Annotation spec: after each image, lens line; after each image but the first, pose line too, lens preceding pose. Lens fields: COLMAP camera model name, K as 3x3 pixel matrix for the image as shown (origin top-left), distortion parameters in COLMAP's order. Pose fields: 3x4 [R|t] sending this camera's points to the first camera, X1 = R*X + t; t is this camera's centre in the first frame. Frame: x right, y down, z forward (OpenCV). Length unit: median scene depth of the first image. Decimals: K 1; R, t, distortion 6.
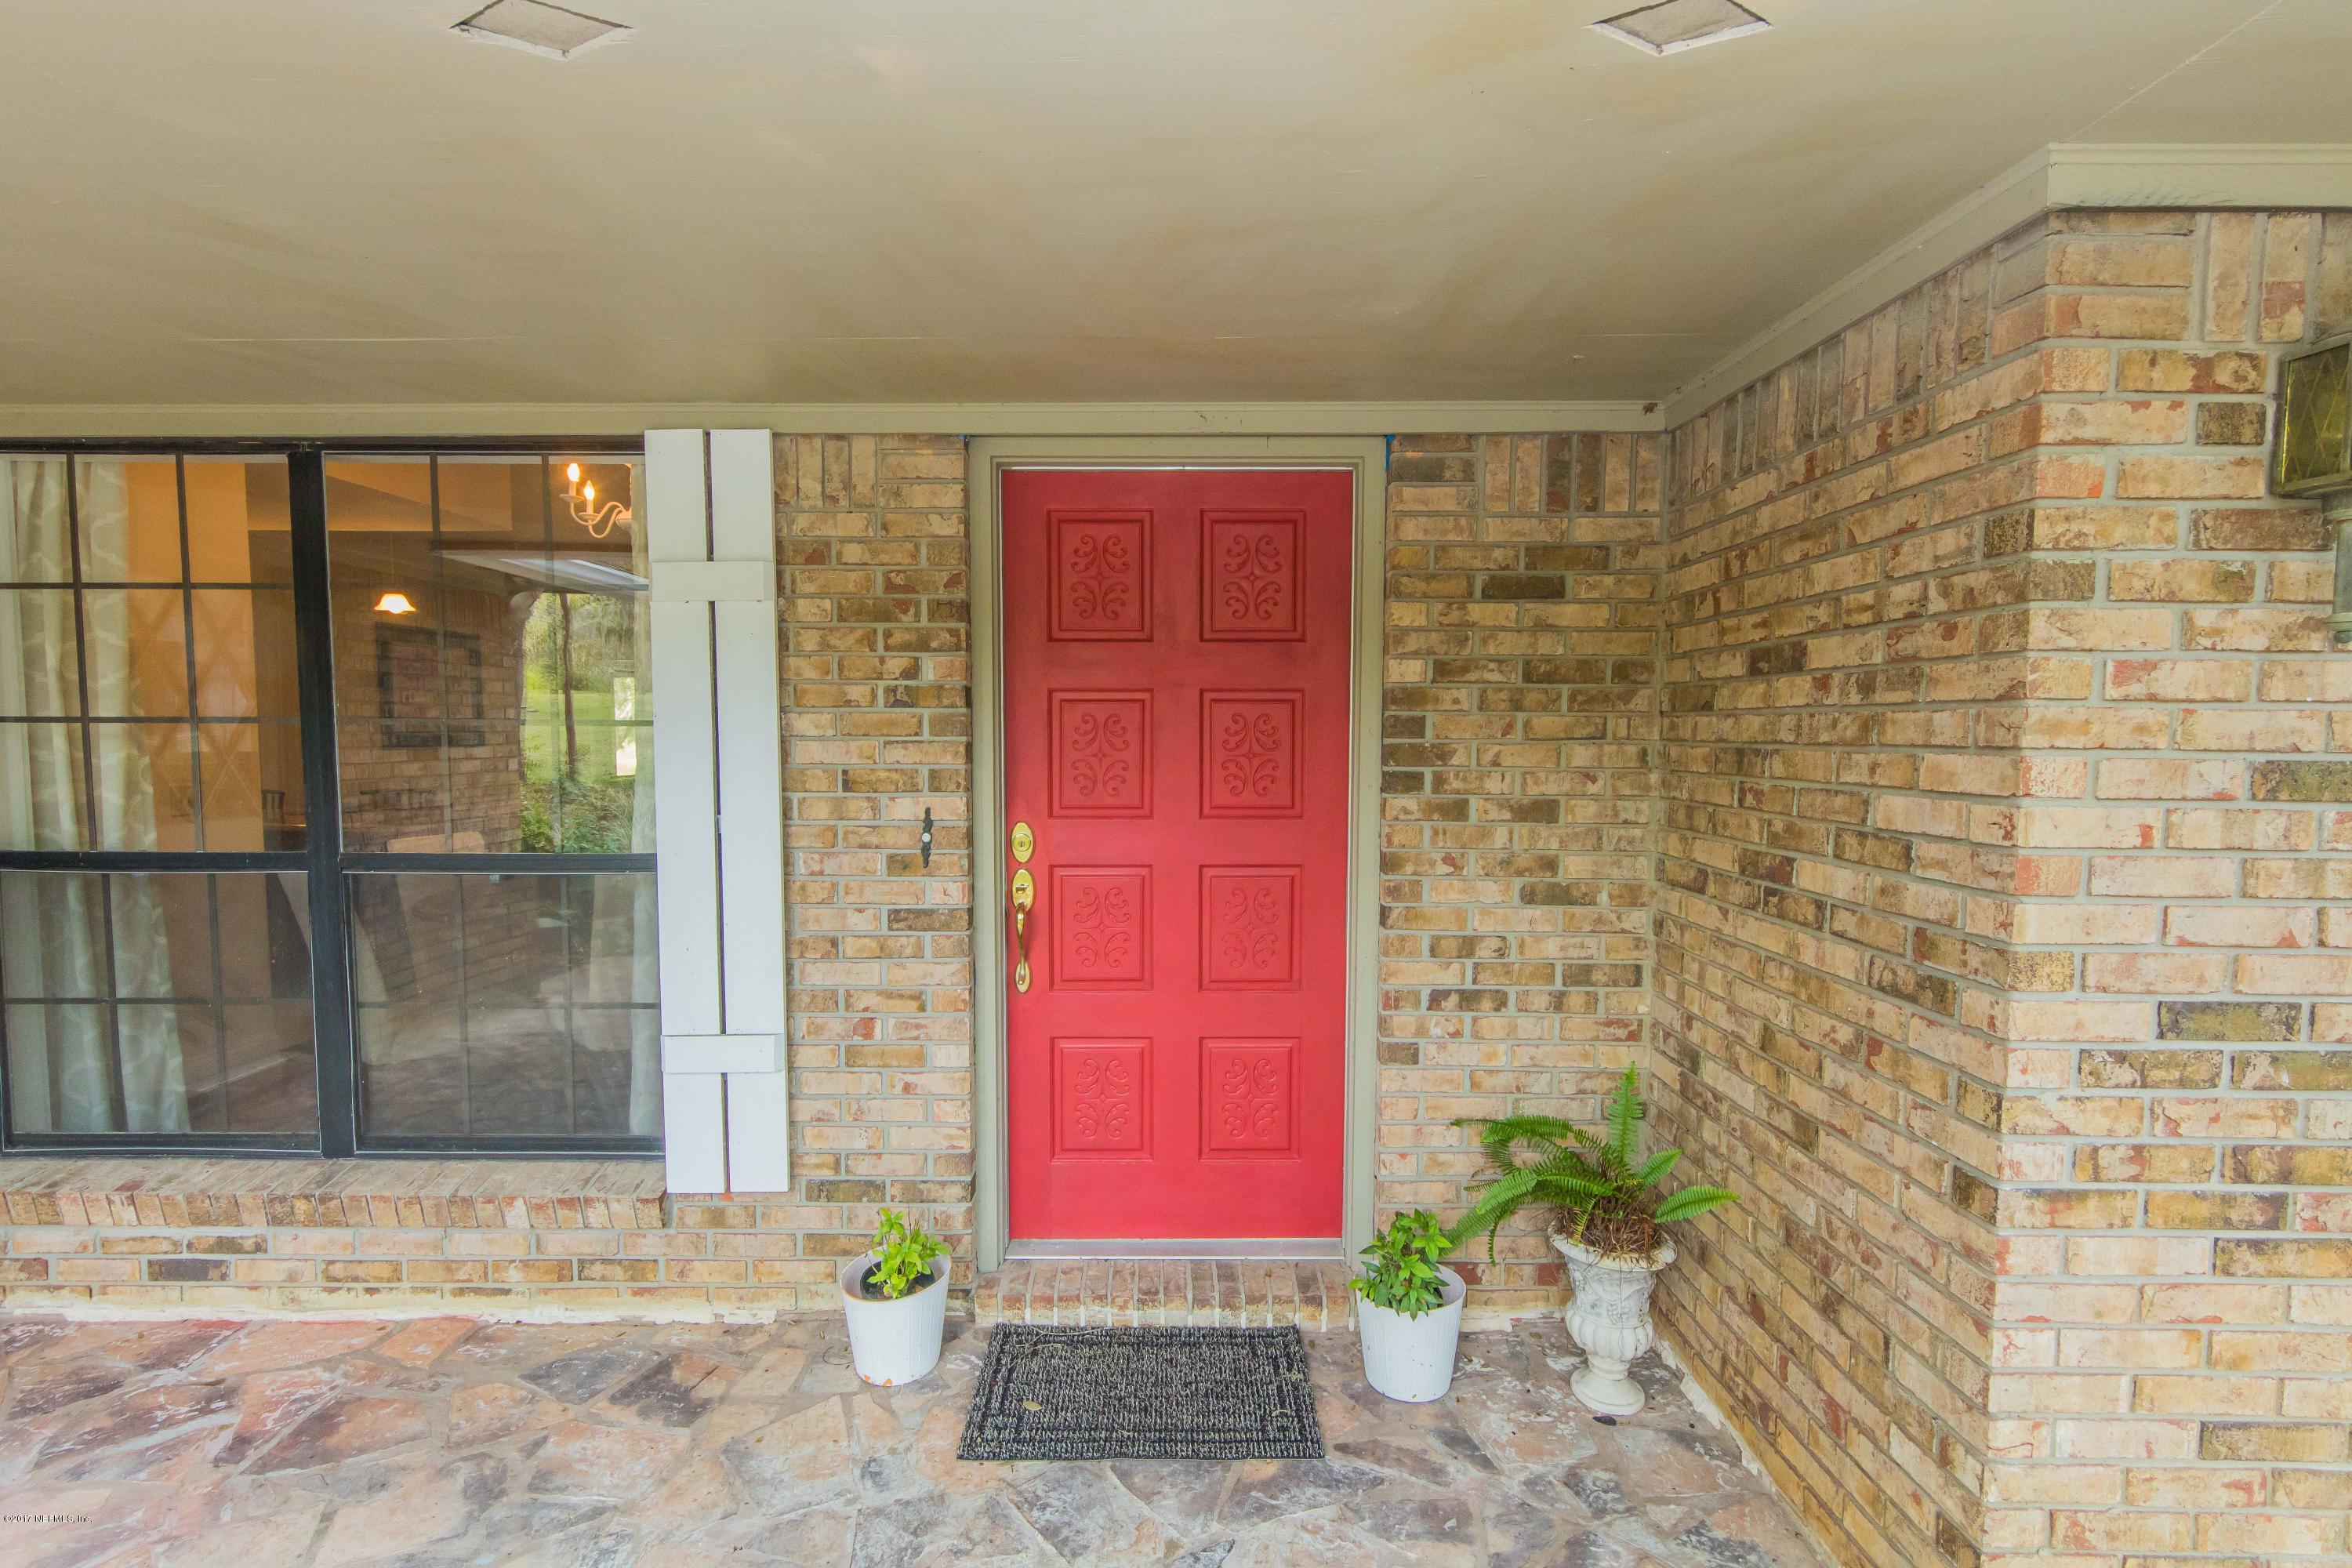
lens RADIAL K [[1088.0, 0, 1168.0], [0, 1088.0, 787.1], [0, 0, 1]] dist [0.003642, -0.000267]
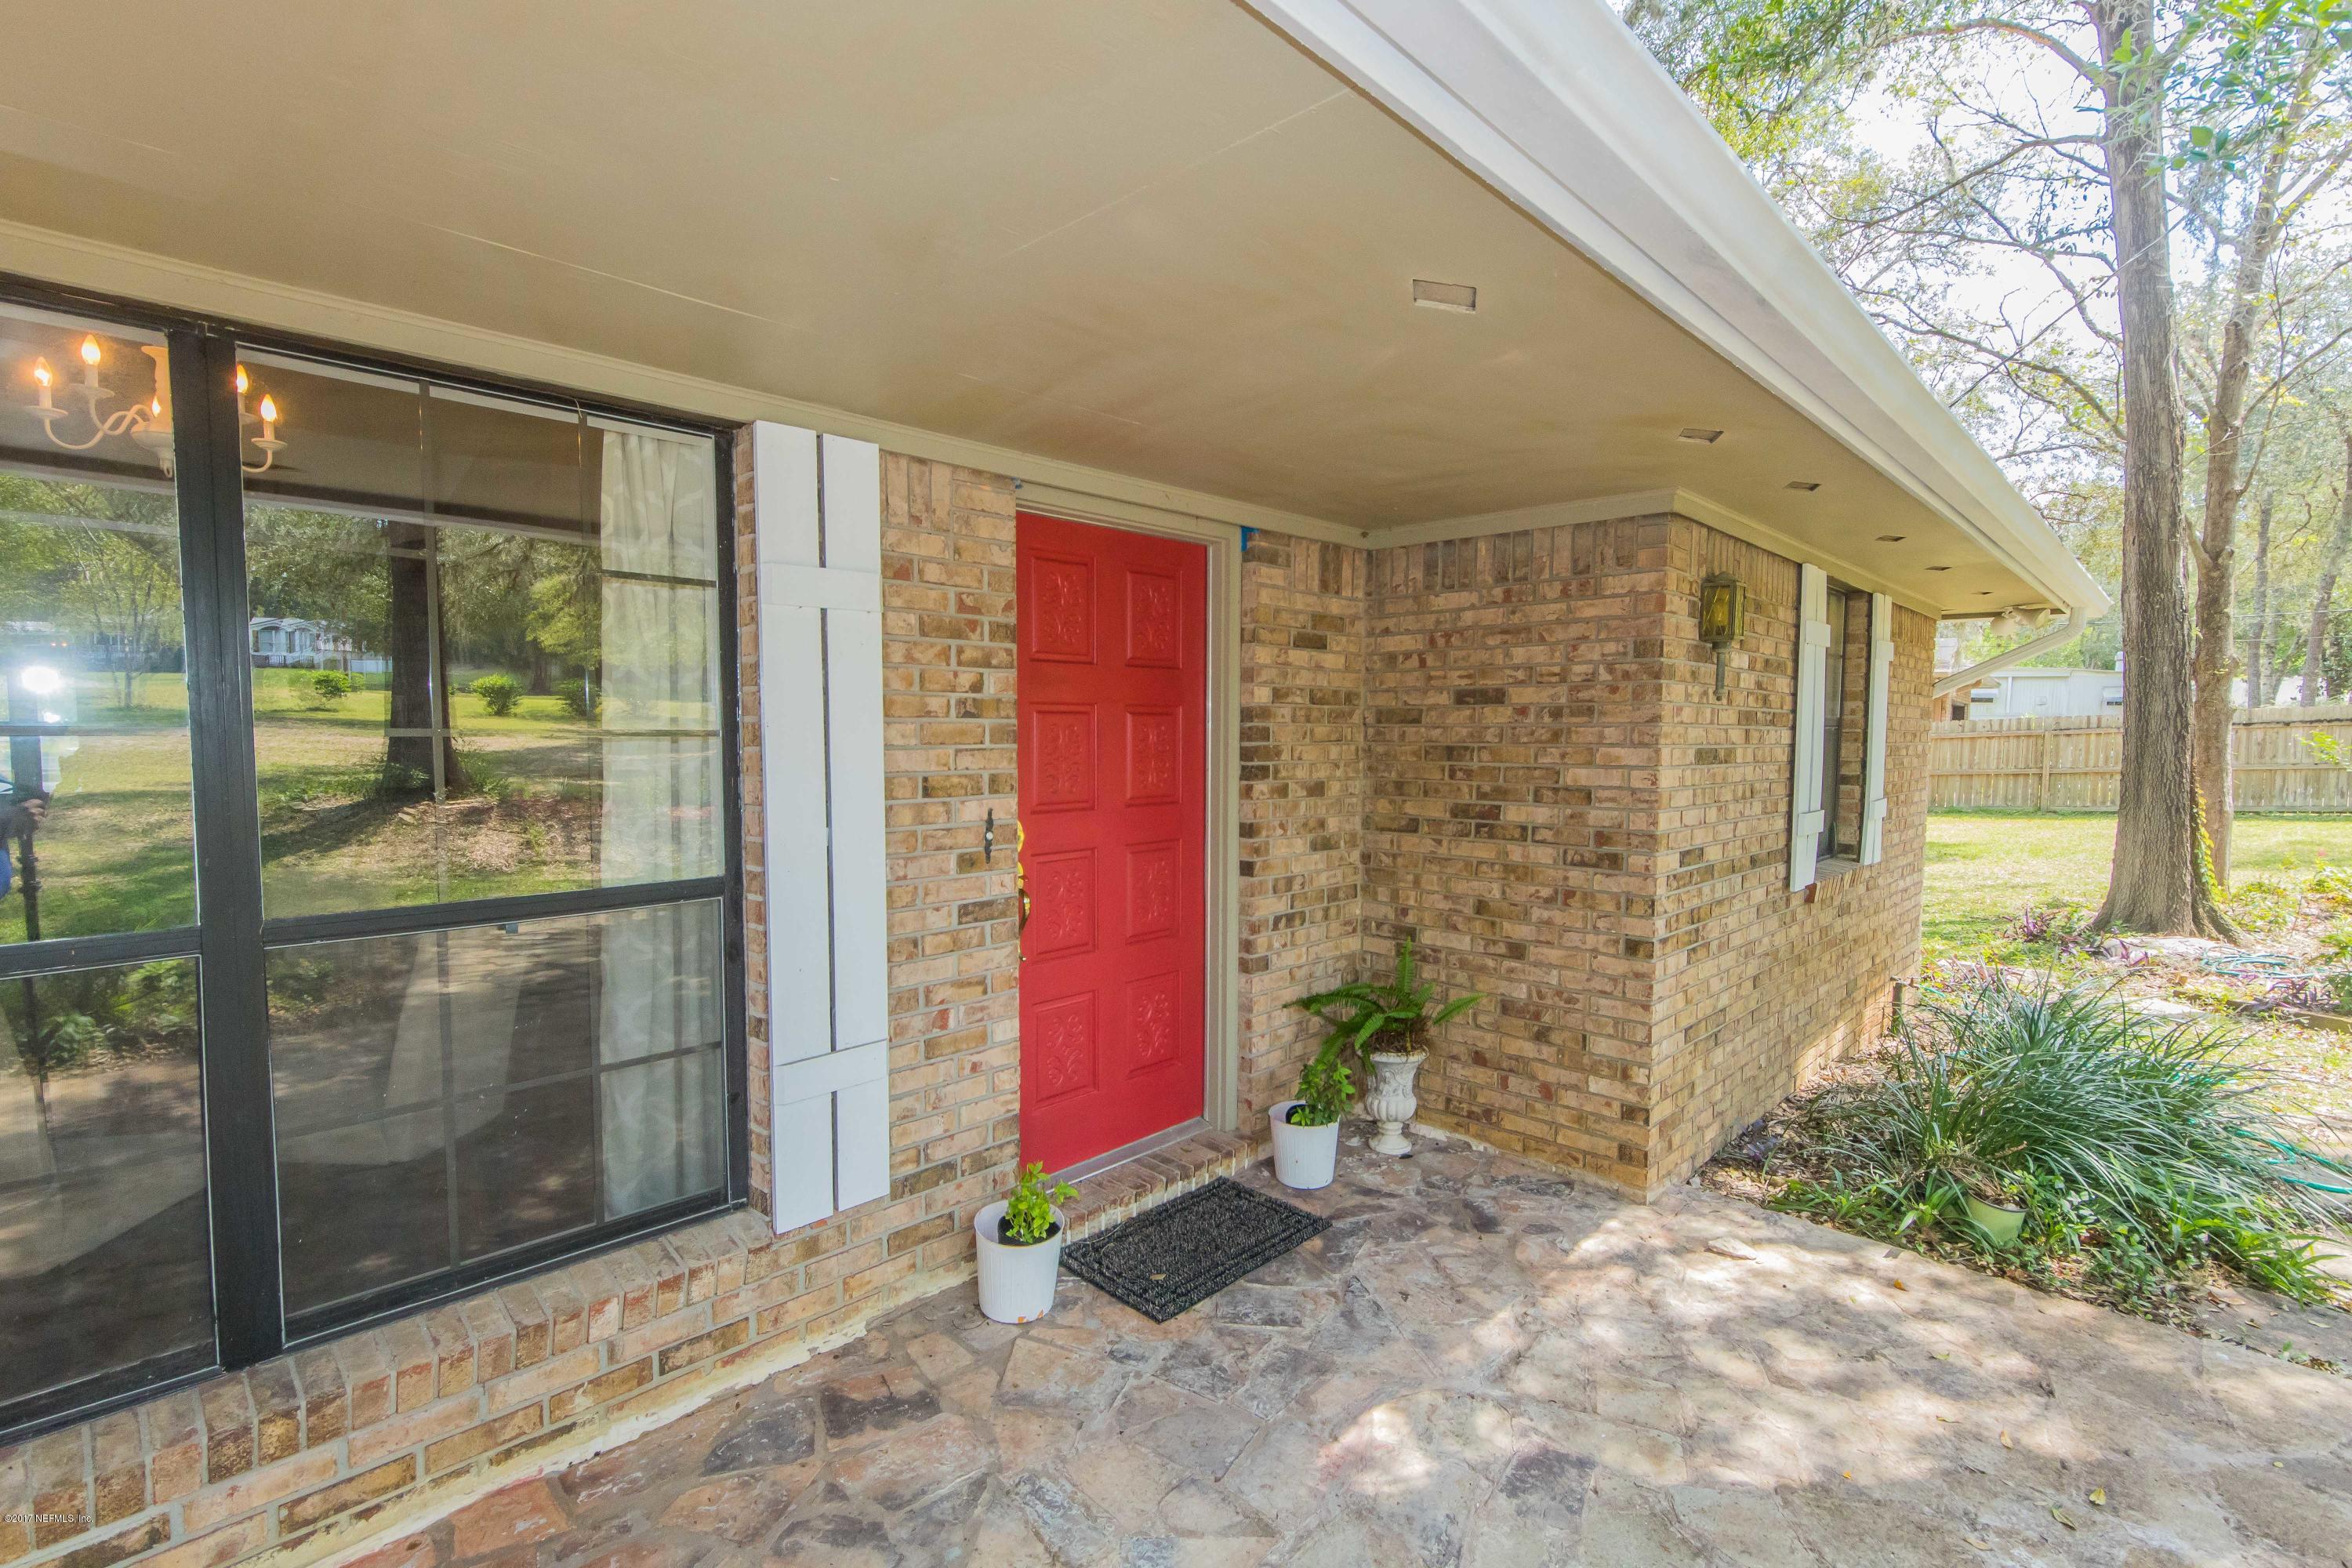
lens RADIAL K [[1088.0, 0, 1185.1], [0, 1088.0, 786.5], [0, 0, 1]] dist [0.003642, -0.000267]
pose [[0.685568, -0.038994, 0.726964, -0.897217], [0.039544, 0.999085, 0.016298, -0.014003], [-0.726934, 0.017574, 0.686483, 0.096287]]
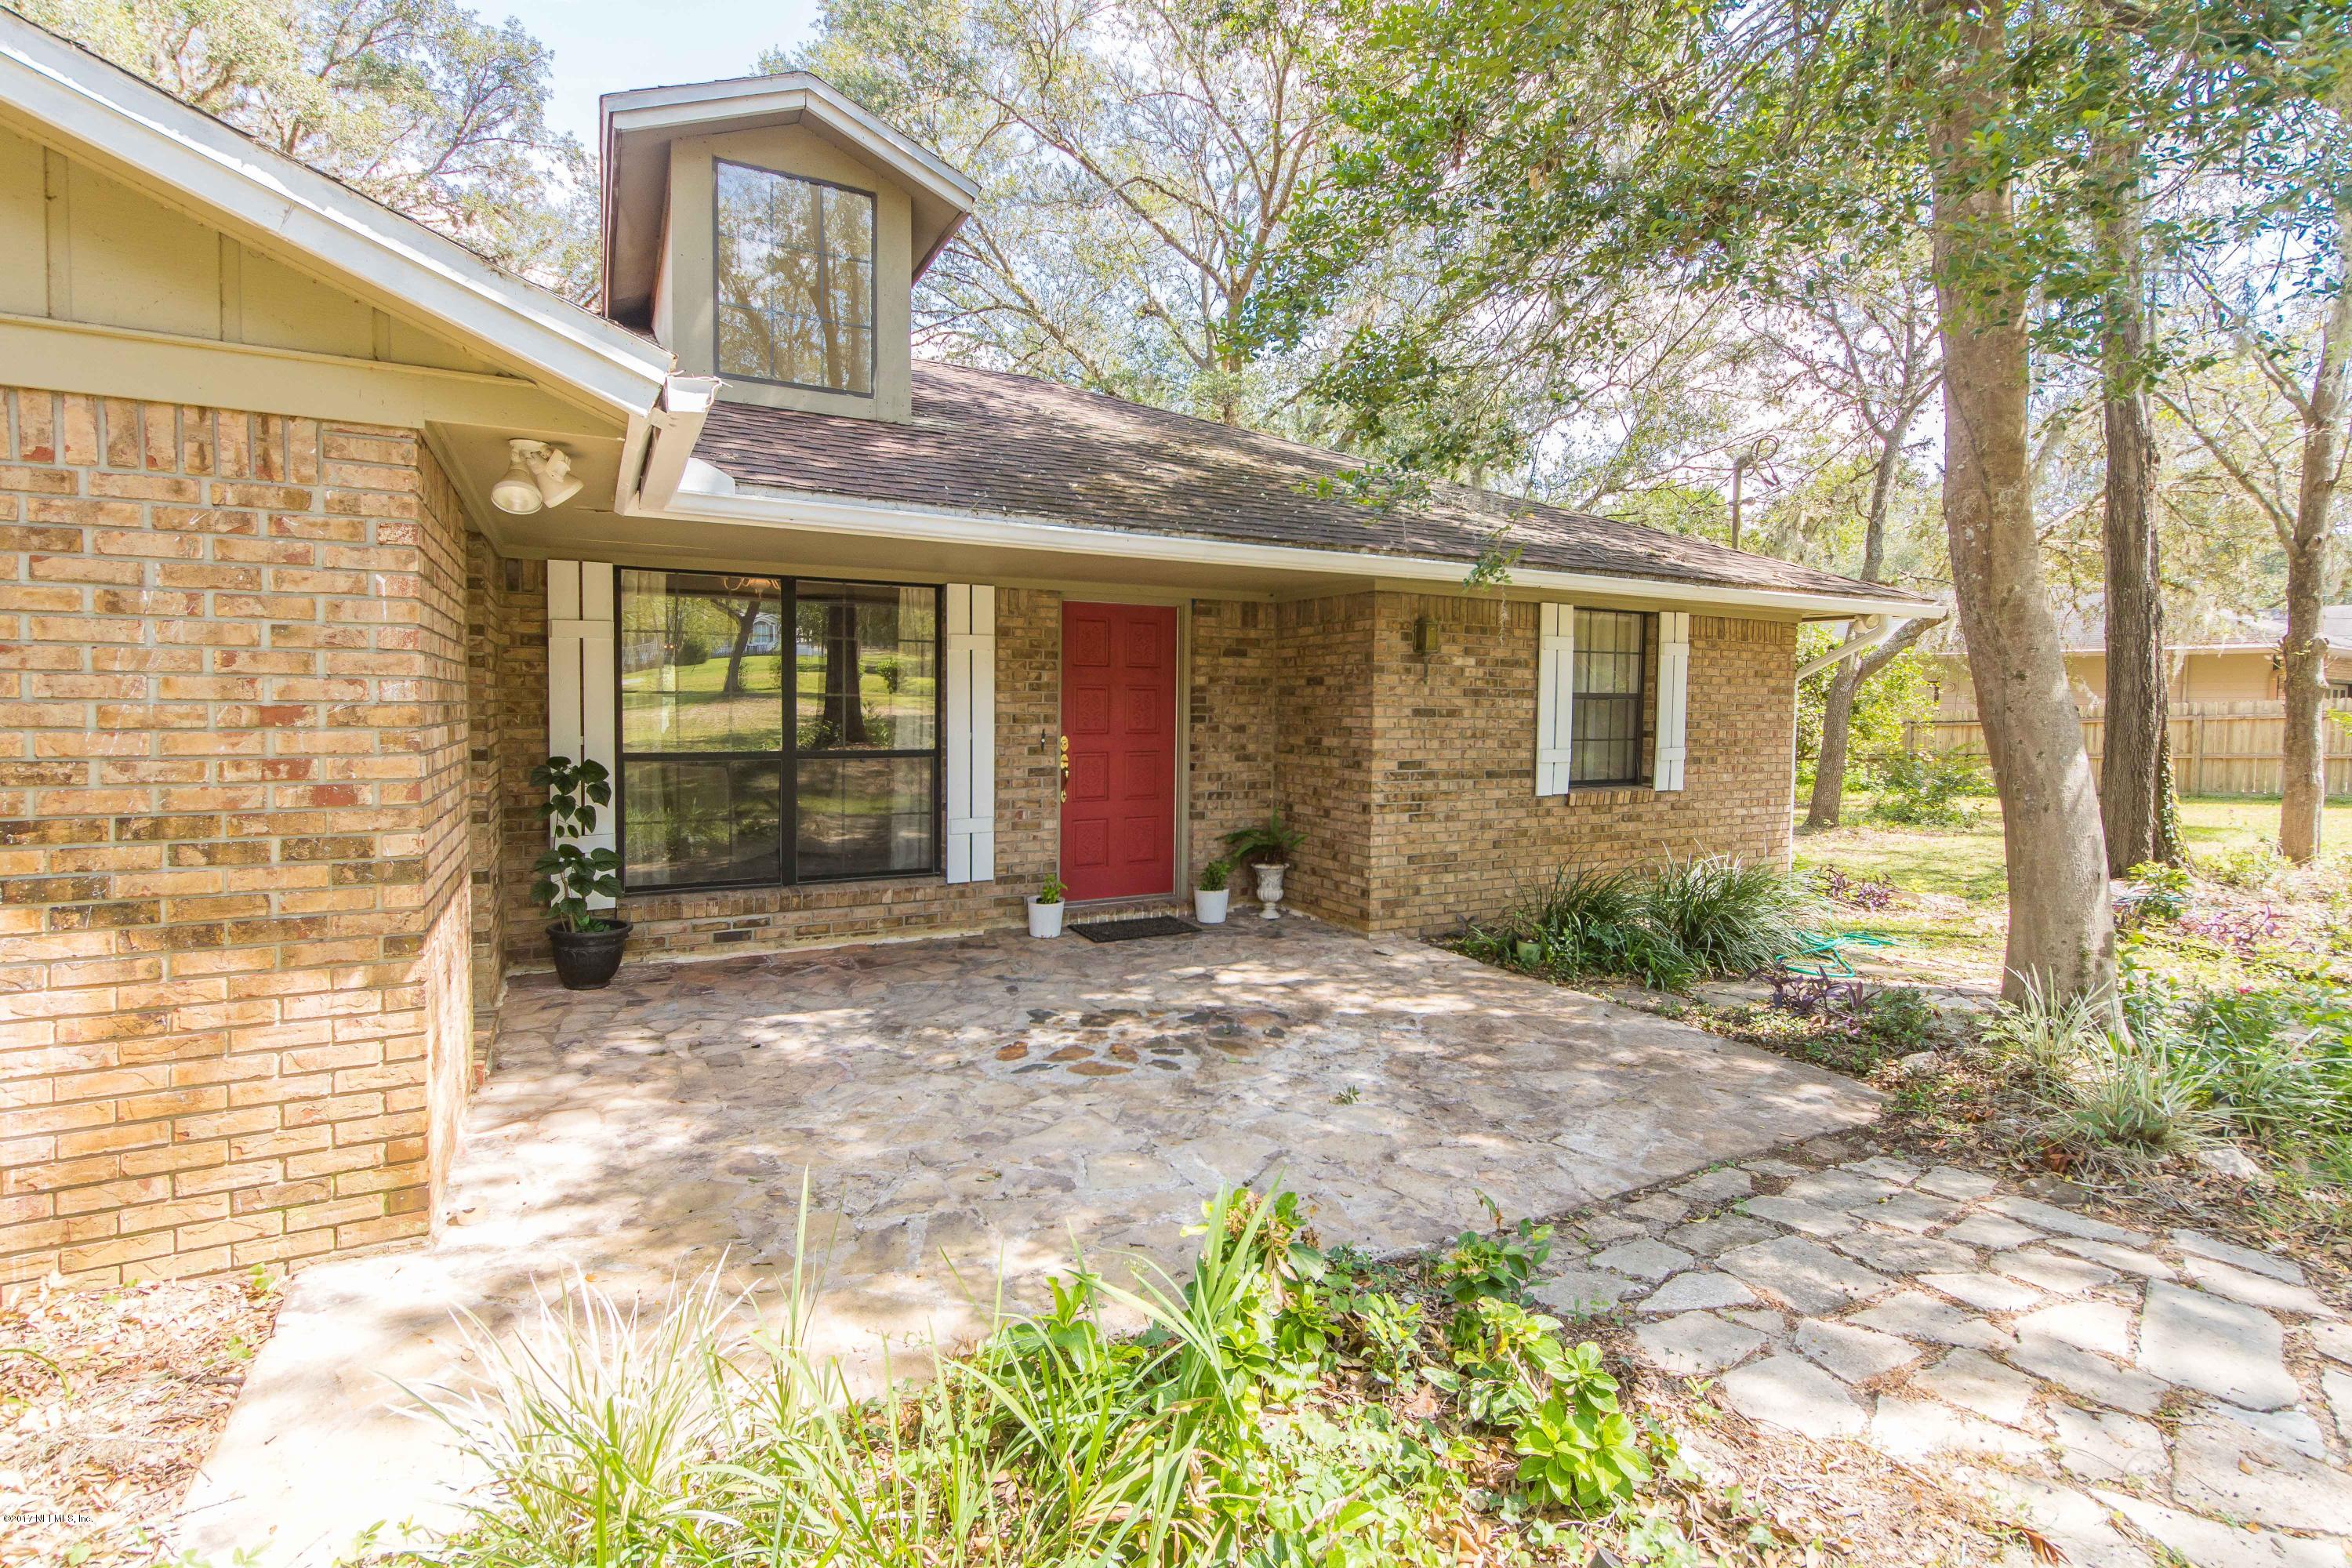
lens RADIAL K [[1088.0, 0, 1192.9], [0, 1088.0, 723.7], [0, 0, 1]] dist [0.003642, -0.000267]
pose [[0.871419, -0.003959, 0.490524, -1.212008], [0.020358, 0.999398, -0.028100, 0.088382], [-0.490117, 0.034472, 0.870975, -1.492149]]
